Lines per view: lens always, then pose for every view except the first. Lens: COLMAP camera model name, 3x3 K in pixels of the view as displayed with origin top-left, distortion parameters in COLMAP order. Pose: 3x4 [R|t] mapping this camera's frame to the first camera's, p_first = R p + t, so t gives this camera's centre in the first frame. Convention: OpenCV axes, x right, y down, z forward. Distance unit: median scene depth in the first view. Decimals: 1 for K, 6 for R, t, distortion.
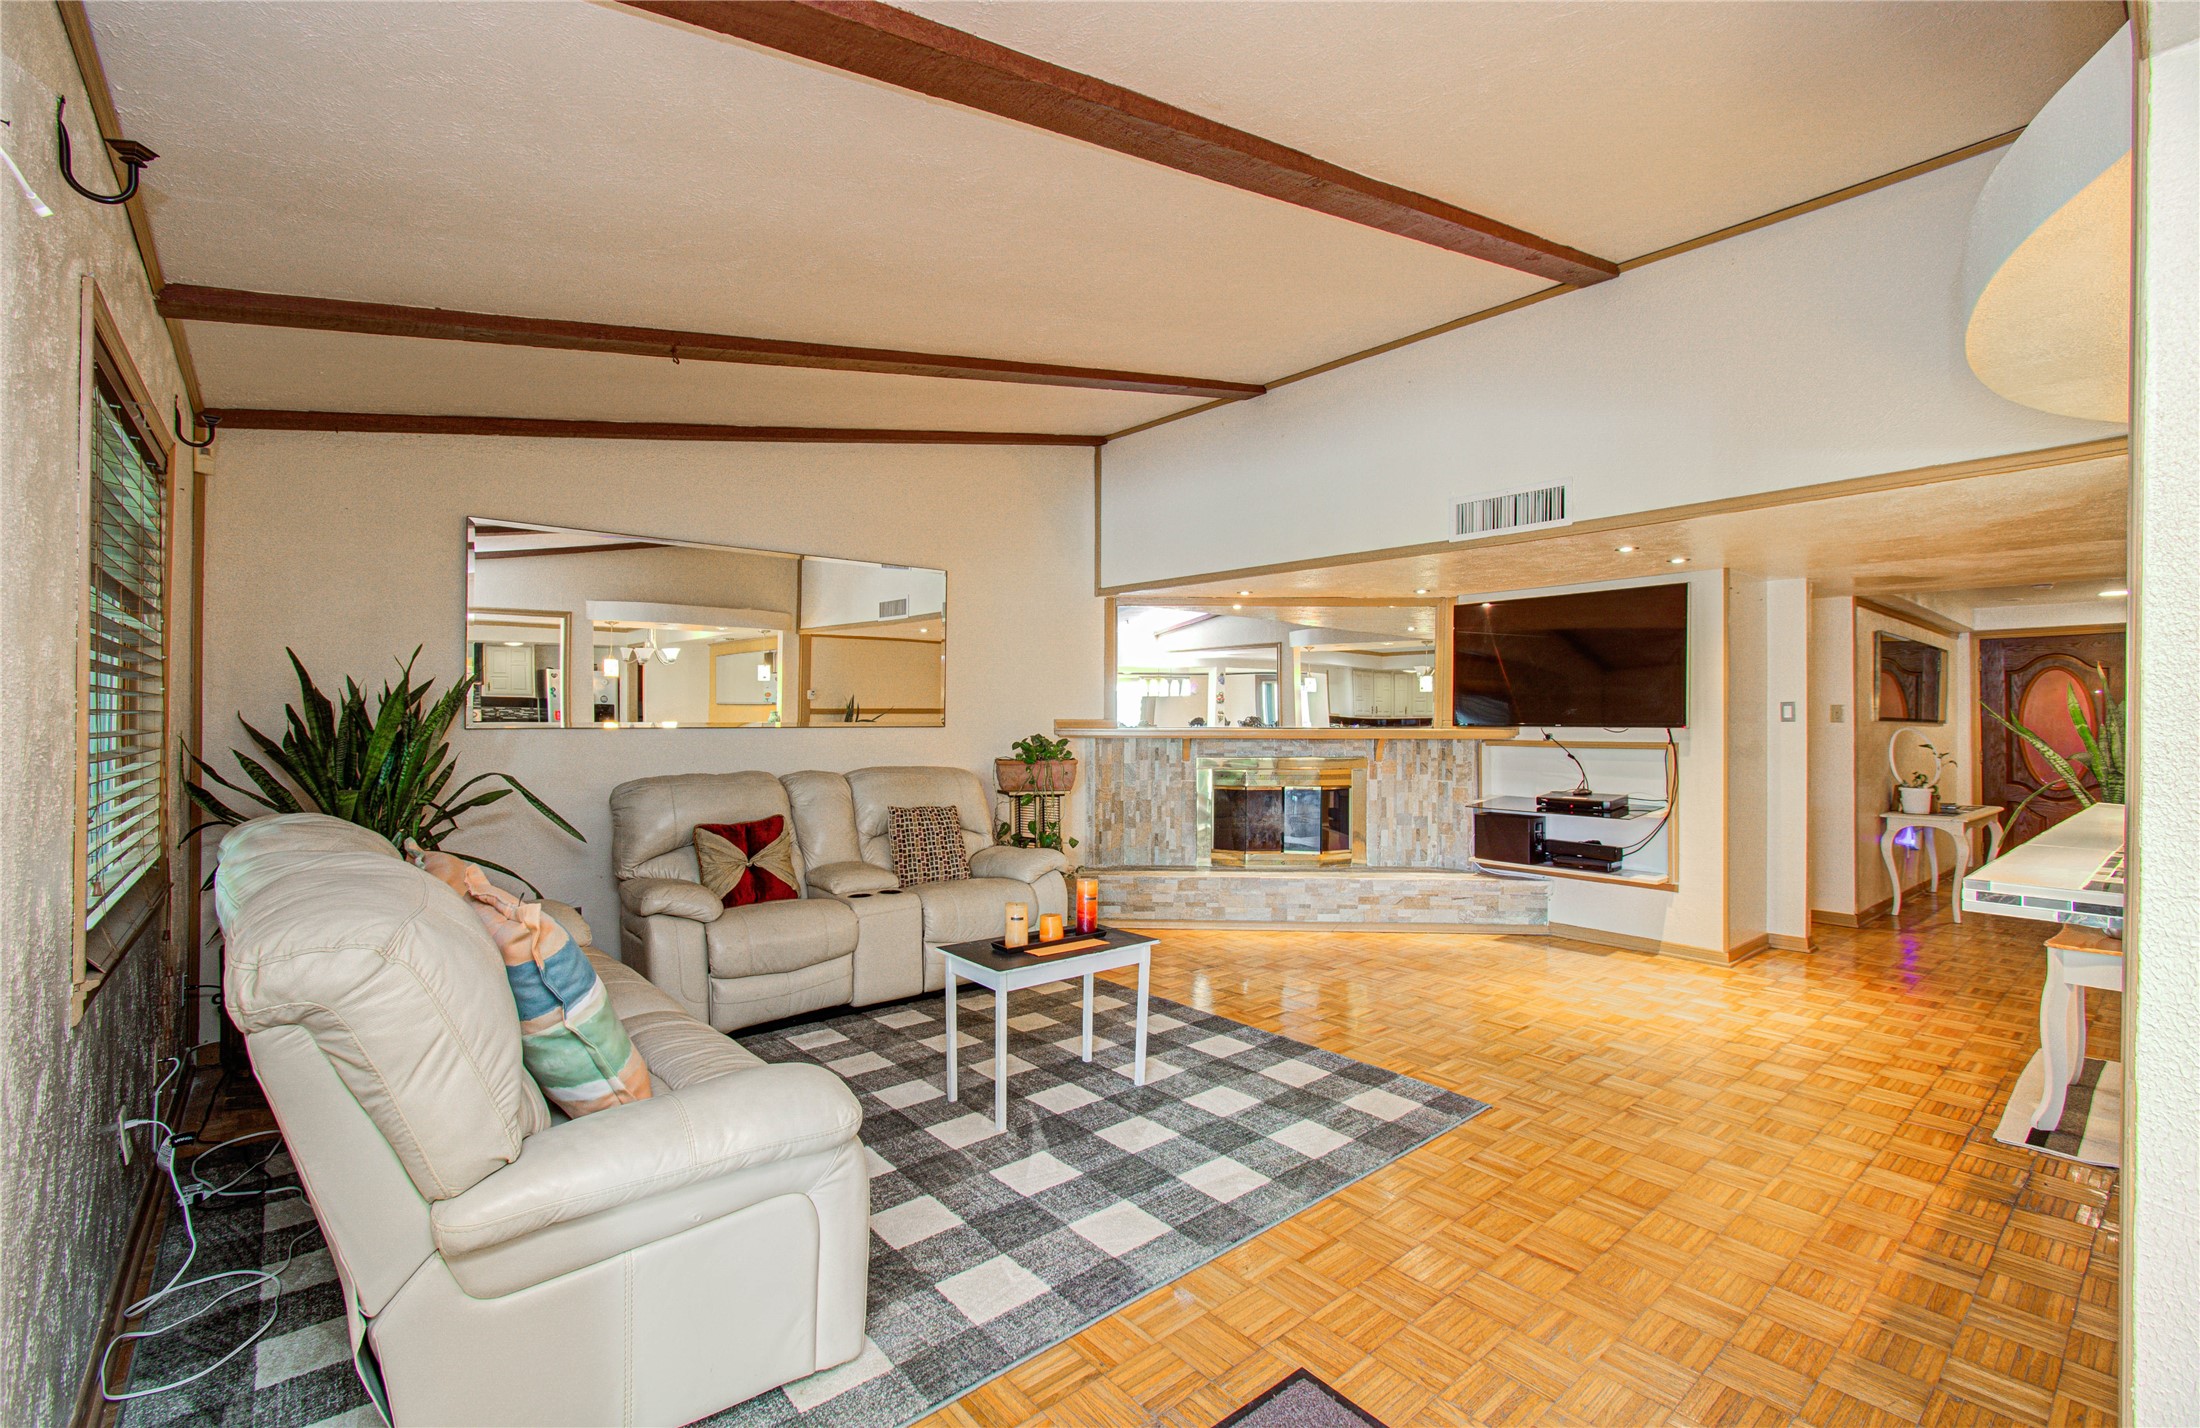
lens RADIAL K [[956.6, 0, 1123.8], [0, 956.6, 708.4], [0, 0, 1]] dist [-0.014502, 0.000318]
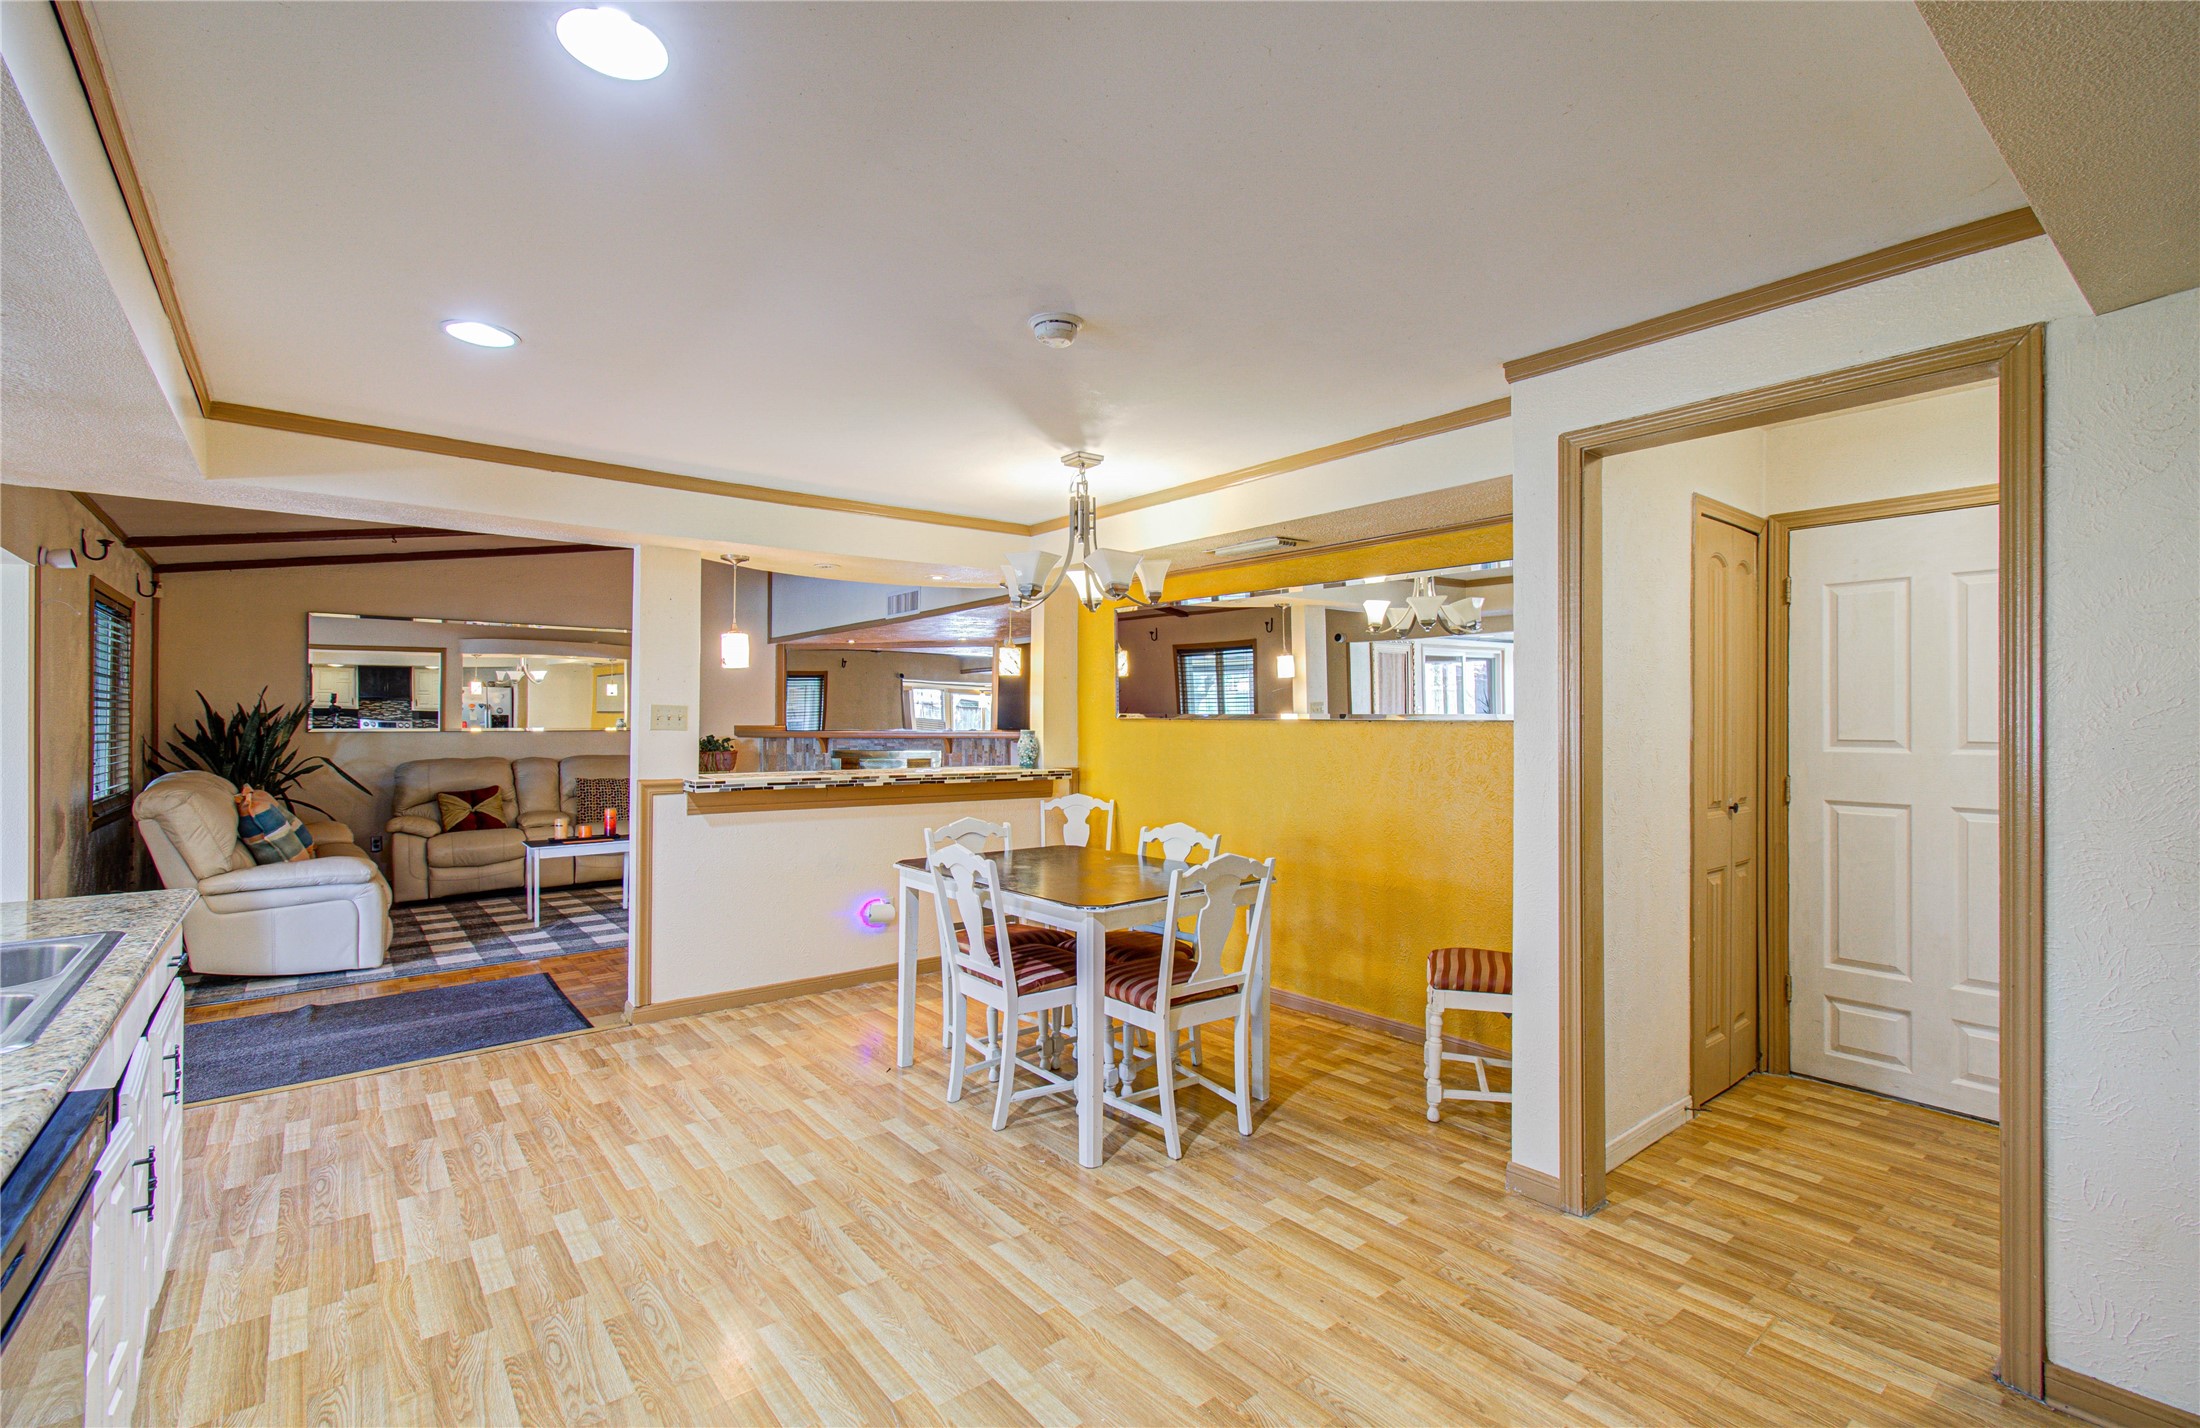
lens RADIAL K [[953.3, 0, 1077.7], [0, 953.3, 719.2], [0, 0, 1]] dist [0.001129, 0.012508]
pose [[0.998723, -0.005833, -0.050178, 0.602630], [0.006213, 0.999953, 0.007408, -0.006081], [0.050132, -0.007711, 0.998713, -0.524549]]
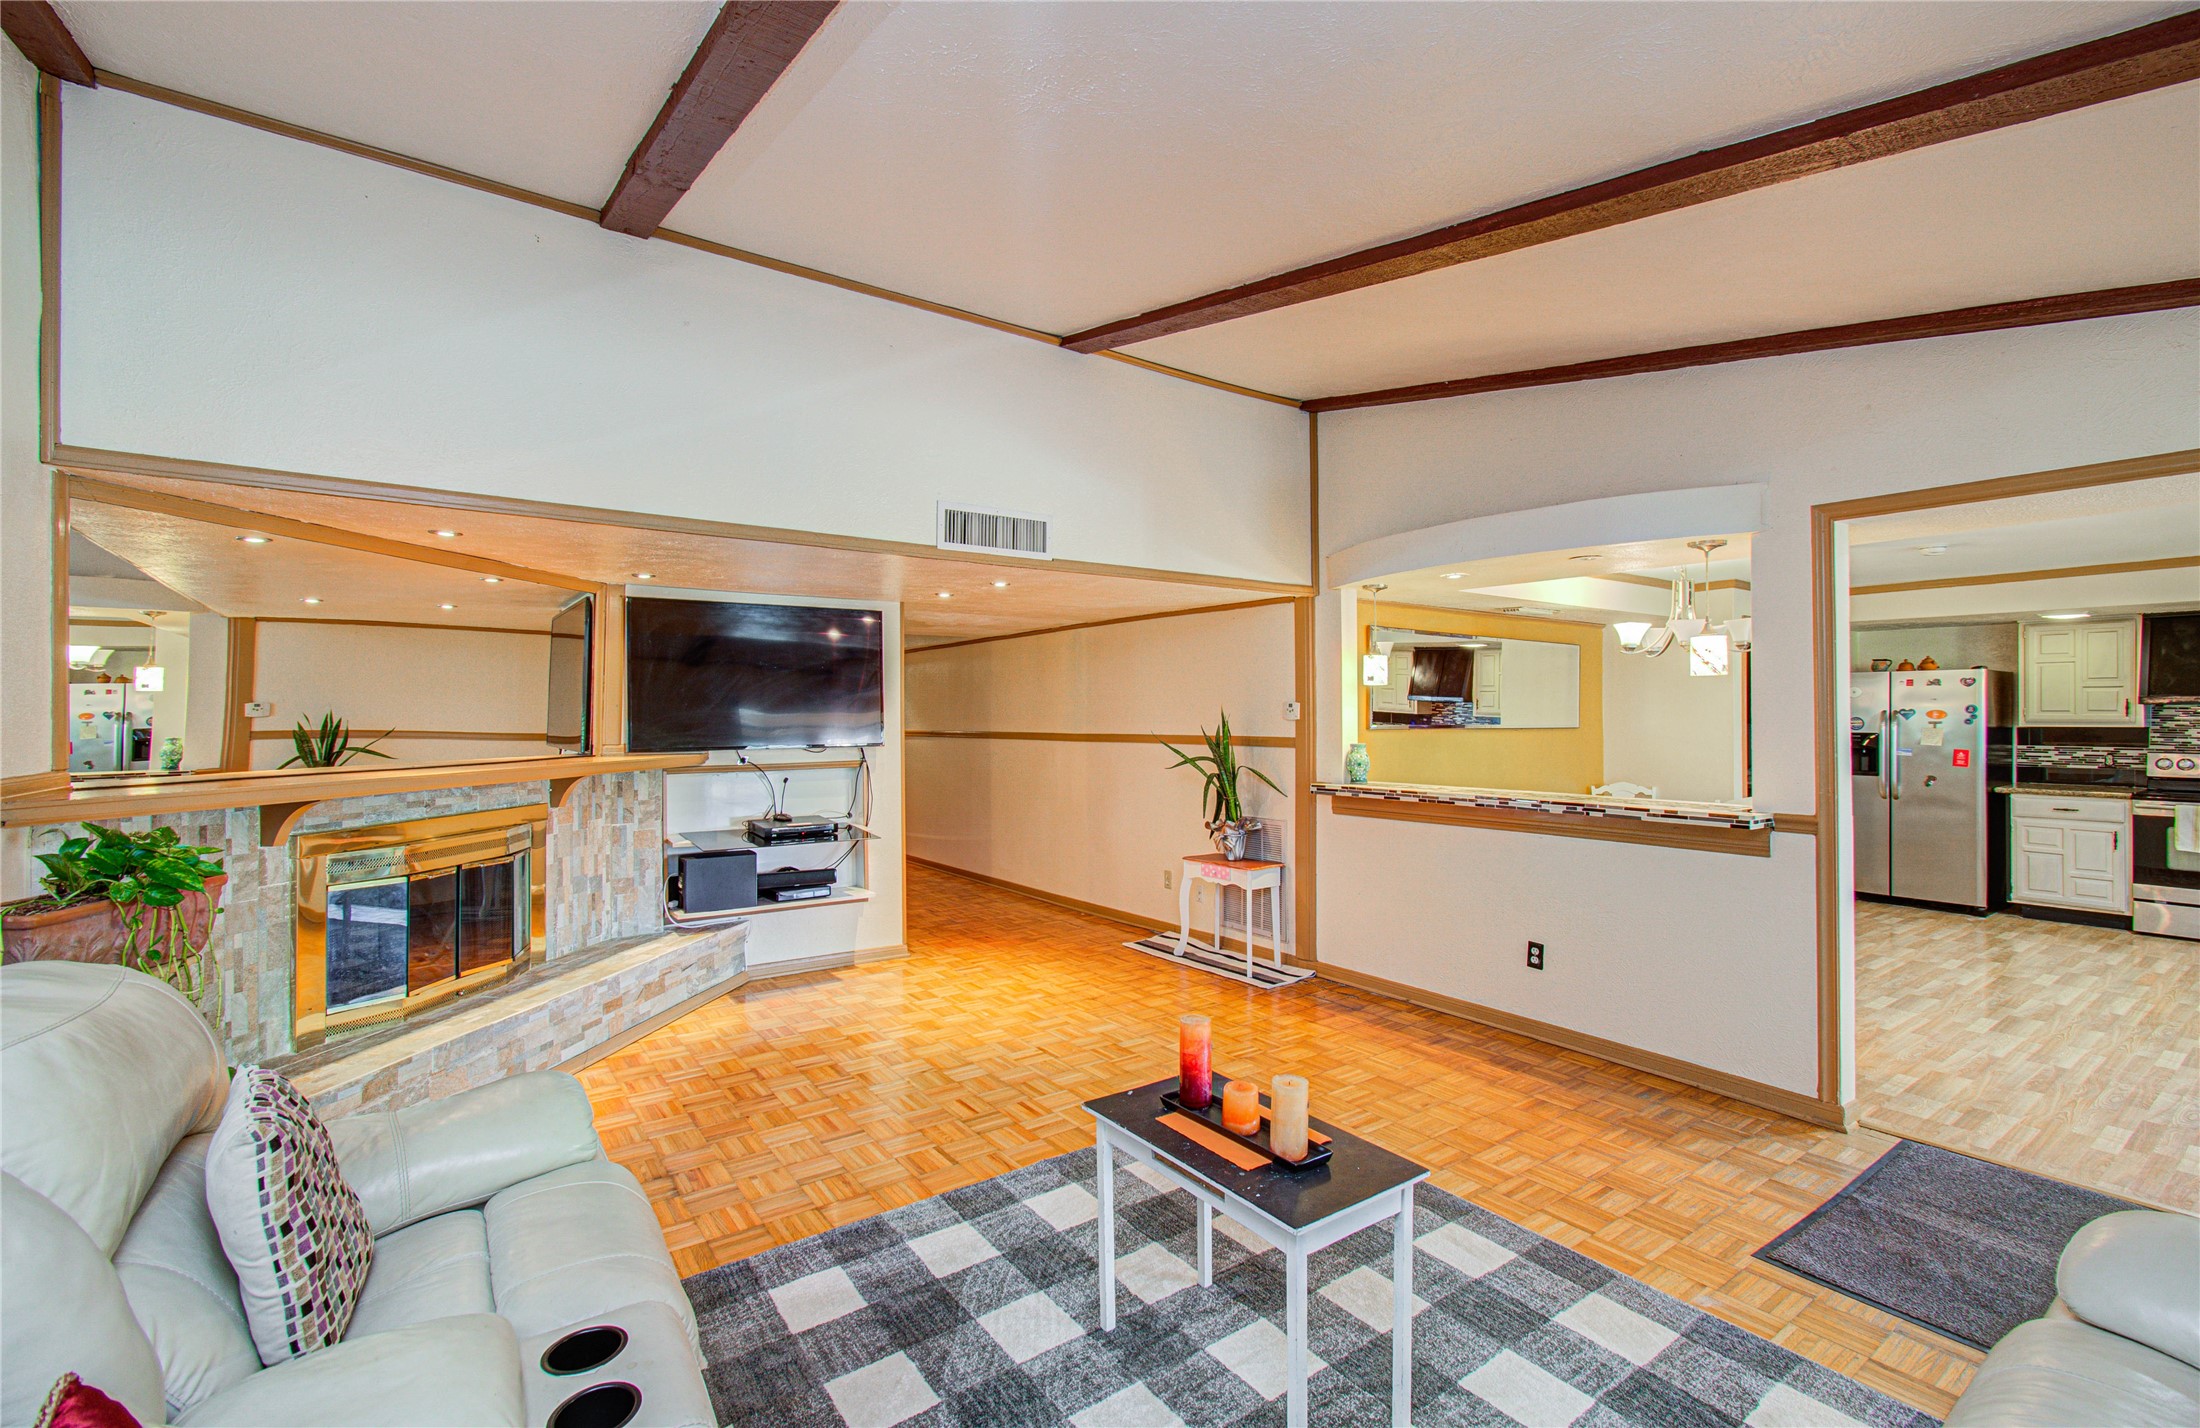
lens RADIAL K [[939.7, 0, 1086.2], [0, 939.7, 715.4], [0, 0, 1]] dist [-0.003898, -0.000006]
pose [[0.112653, -0.004196, 0.993626, -0.410242], [-0.006976, 0.999963, 0.005014, -0.019348], [-0.993610, -0.007496, 0.112619, 0.604787]]
